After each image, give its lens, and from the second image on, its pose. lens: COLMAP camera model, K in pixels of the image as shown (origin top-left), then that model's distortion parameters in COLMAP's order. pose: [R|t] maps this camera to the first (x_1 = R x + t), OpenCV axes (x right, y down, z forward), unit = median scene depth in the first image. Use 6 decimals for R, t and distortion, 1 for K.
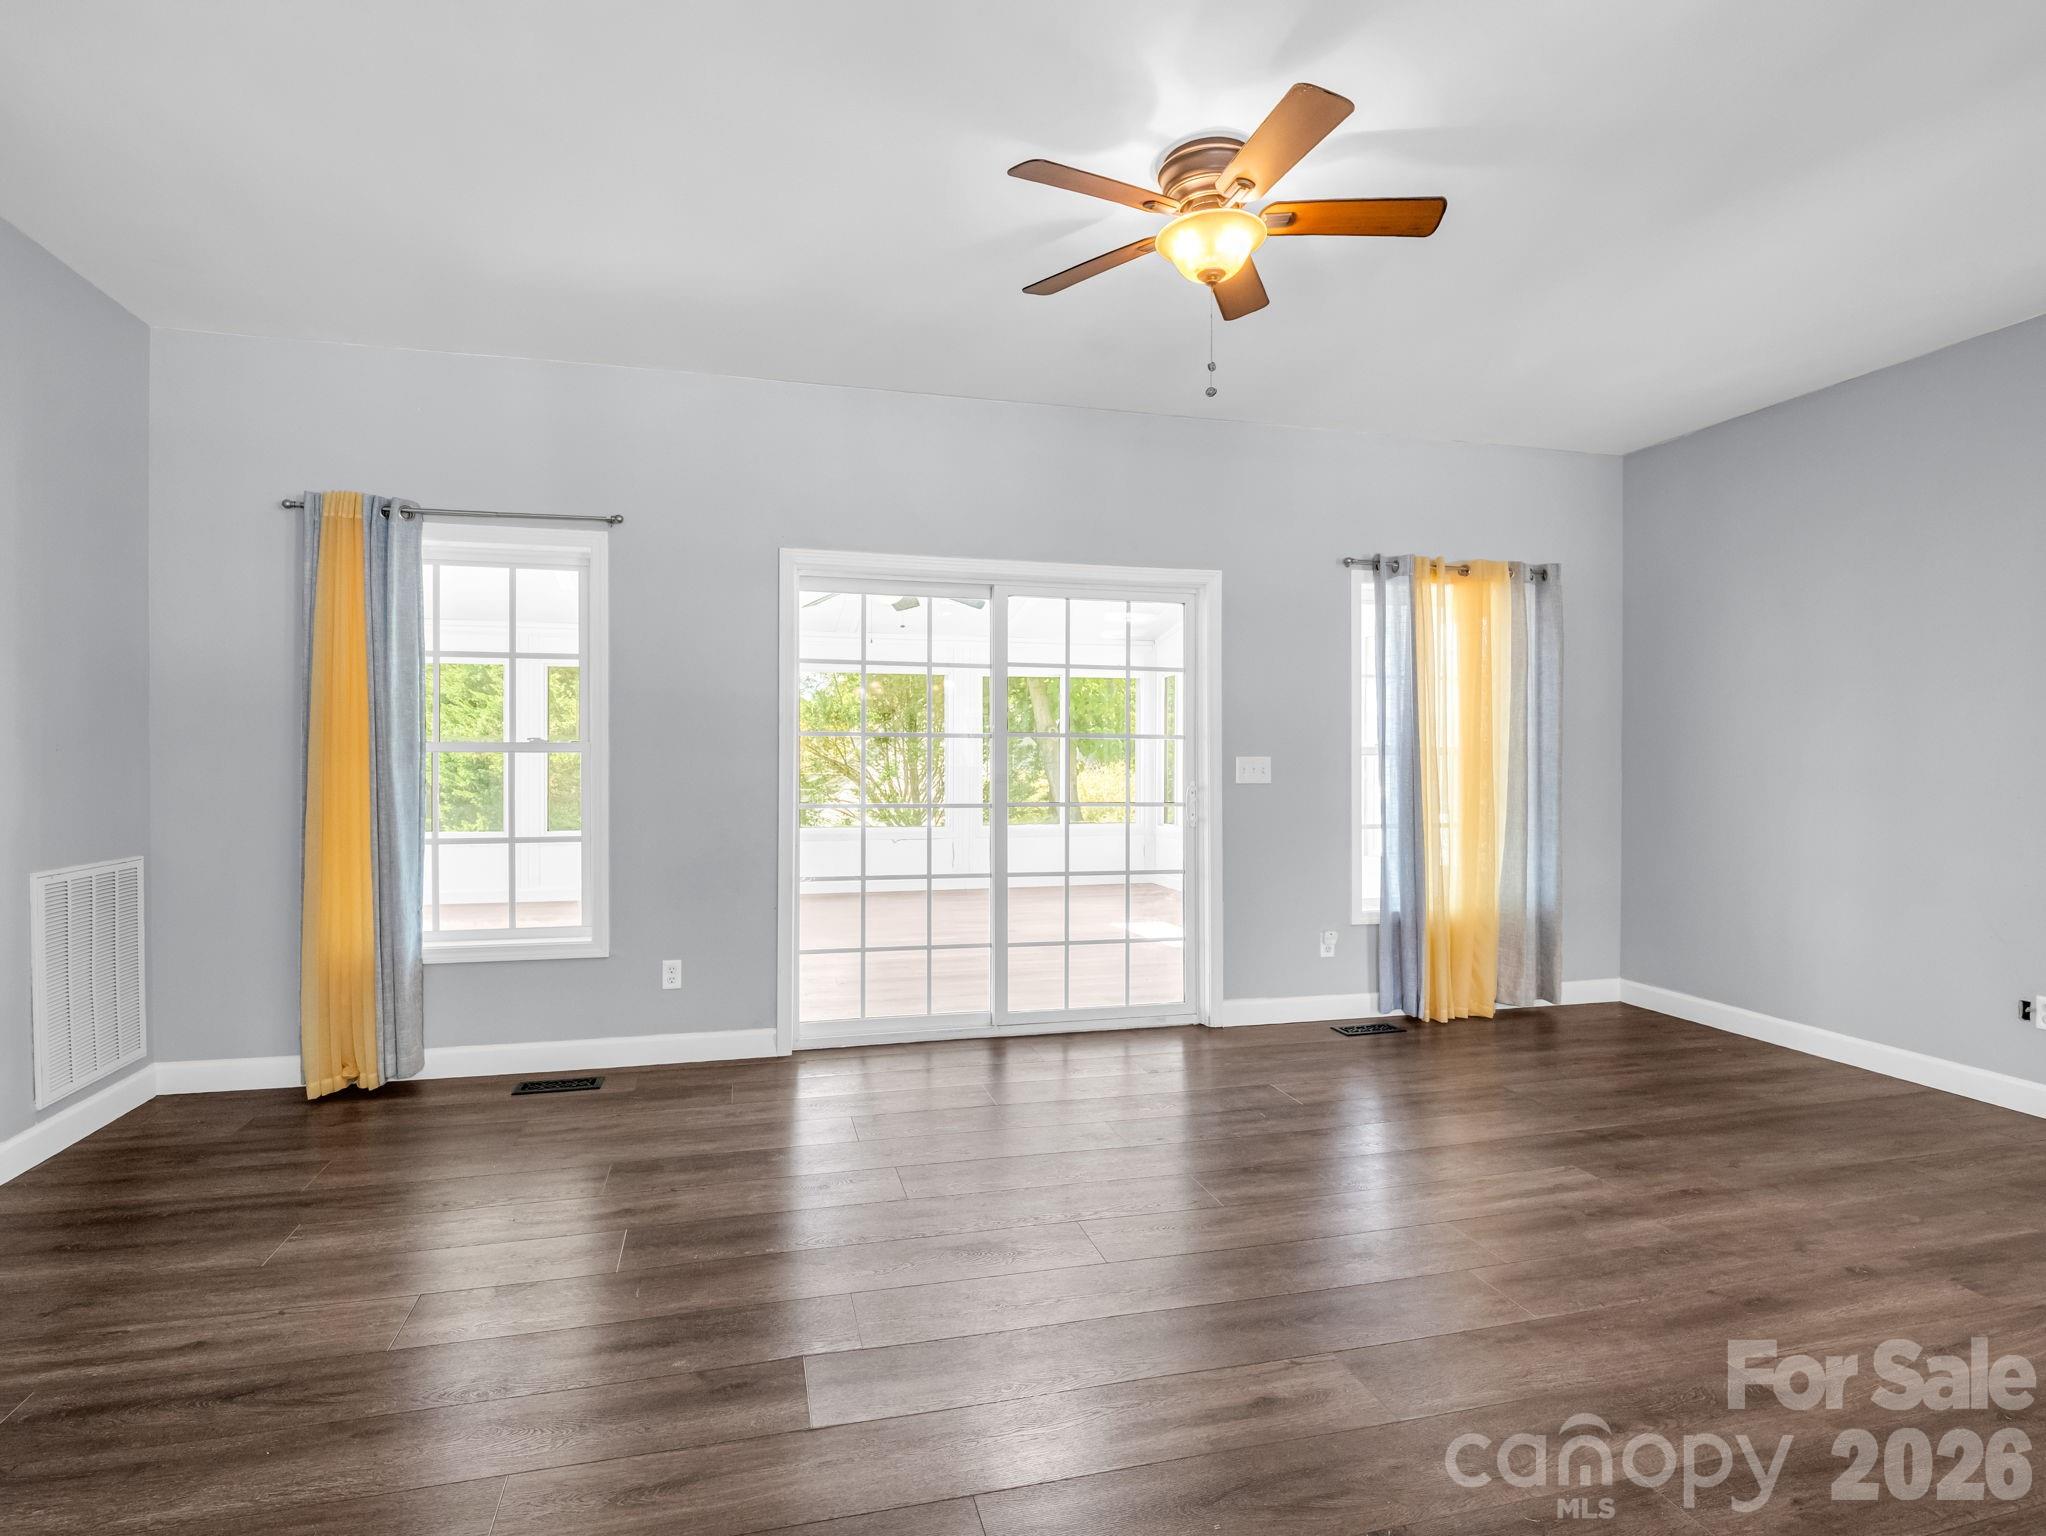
lens RADIAL K [[1053.8, 0, 984.4], [0, 1053.8, 767.1], [0, 0, 1]] dist [-0.012360, 0.000270]
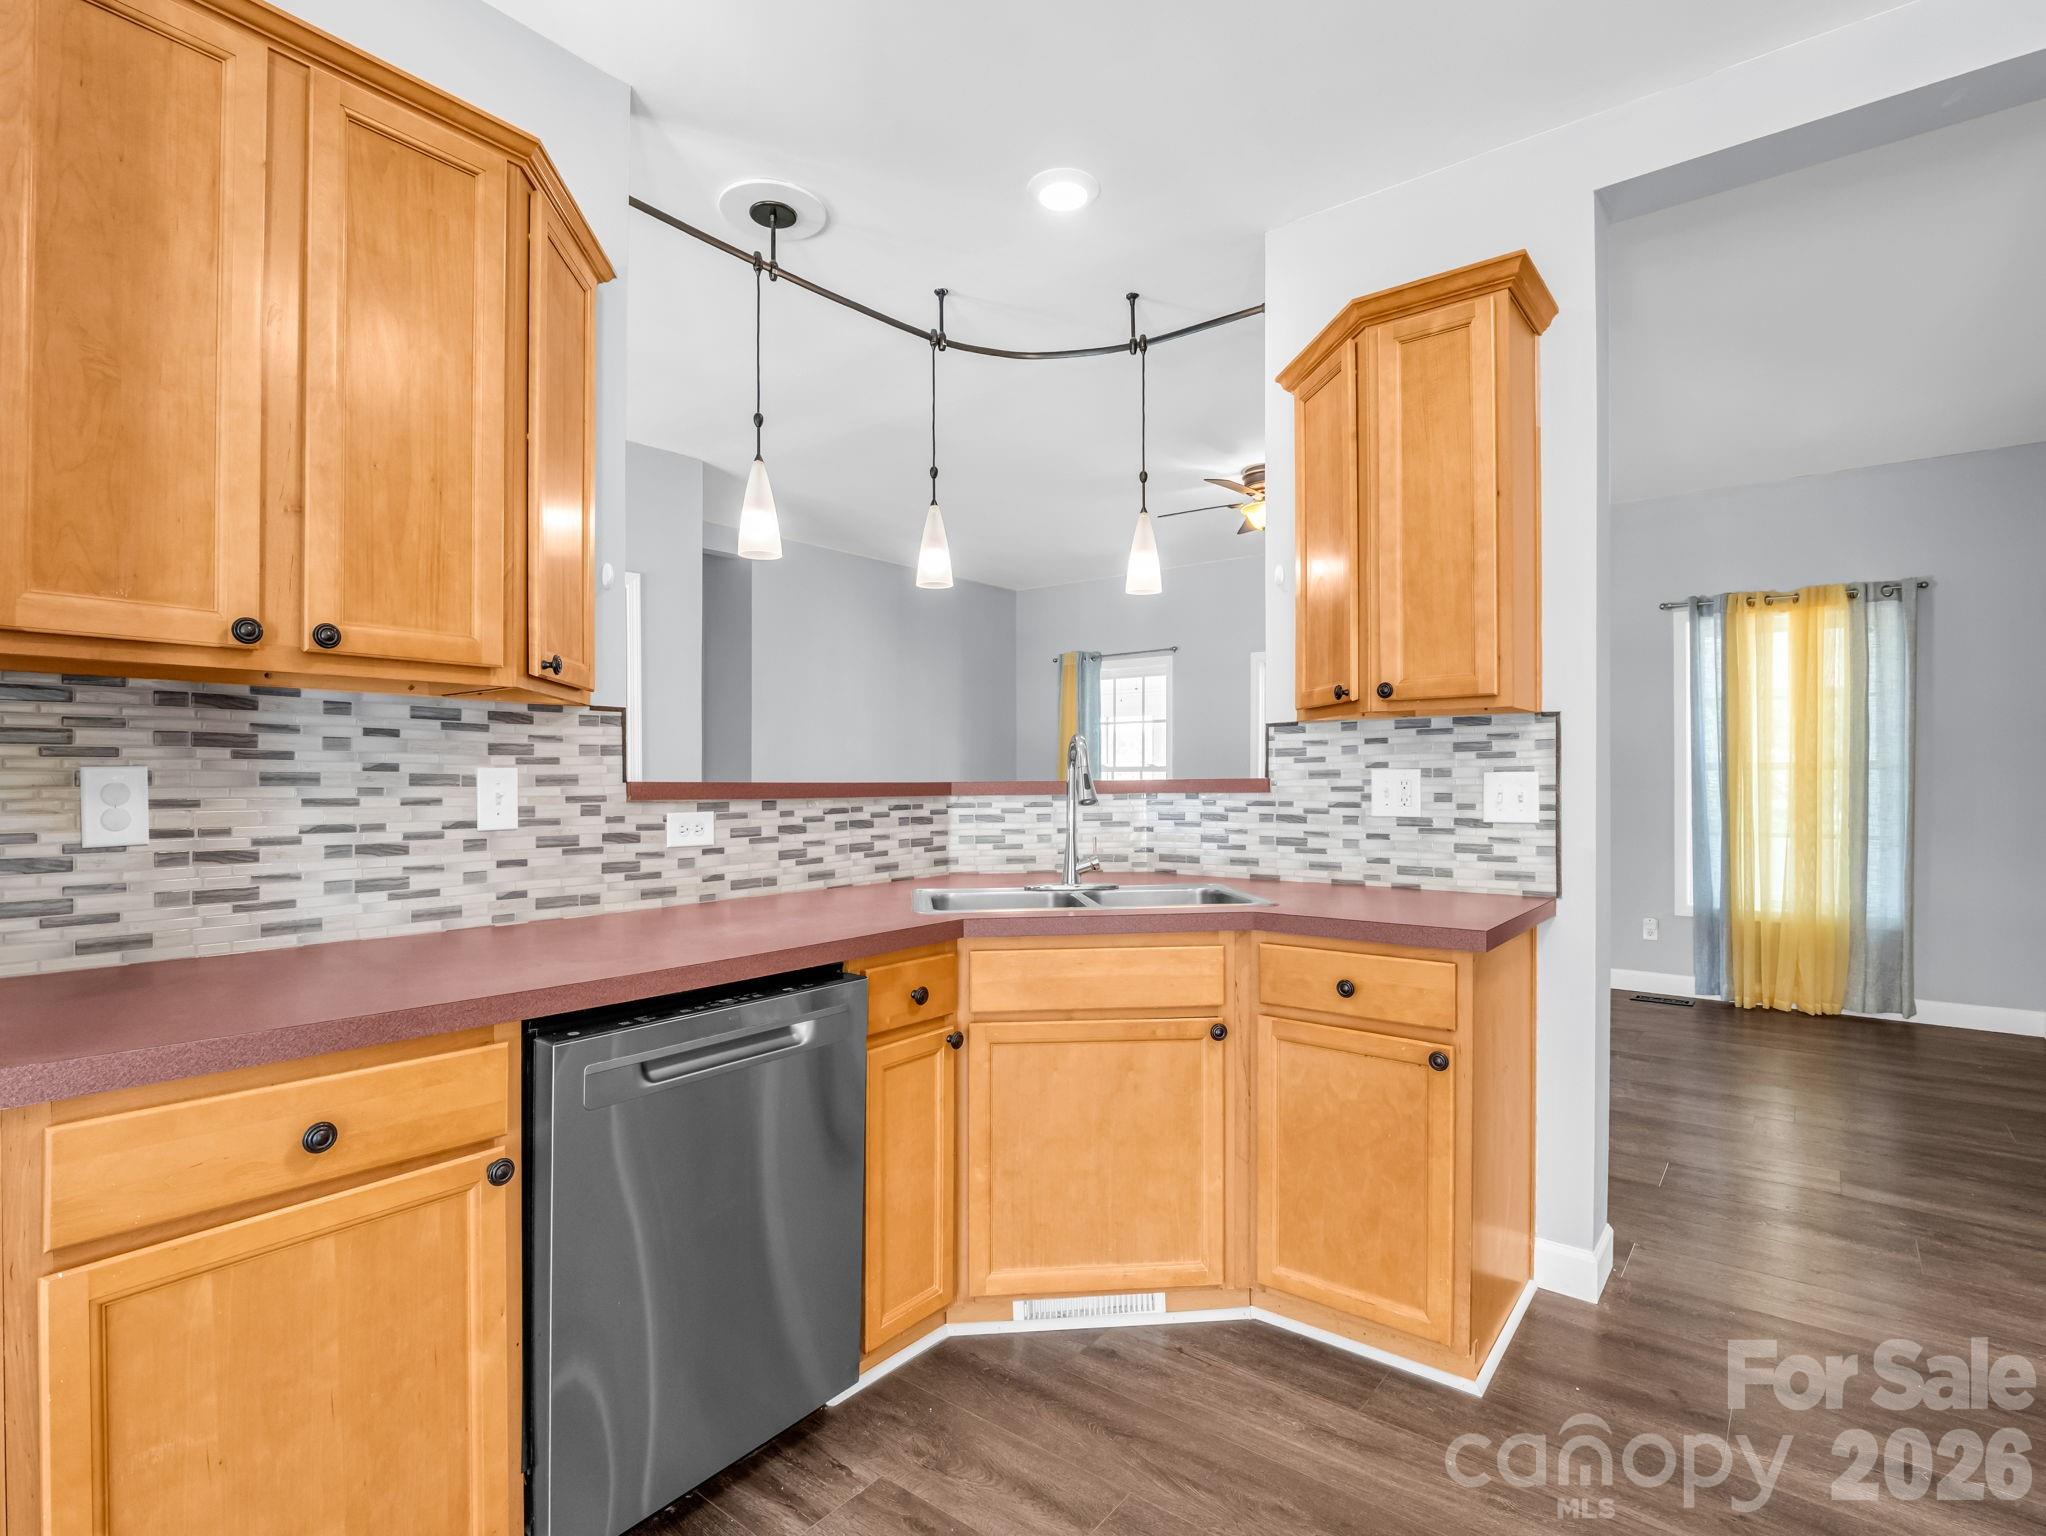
lens RADIAL K [[1002.9, 0, 1023.7], [0, 1002.9, 773.2], [0, 0, 1]] dist [-0.000766, -0.010271]
pose [[0.602046, -0.003596, -0.798453, 0.876703], [-0.001285, 0.999984, -0.005473, -0.001649], [0.798460, 0.004321, 0.602032, -0.272617]]
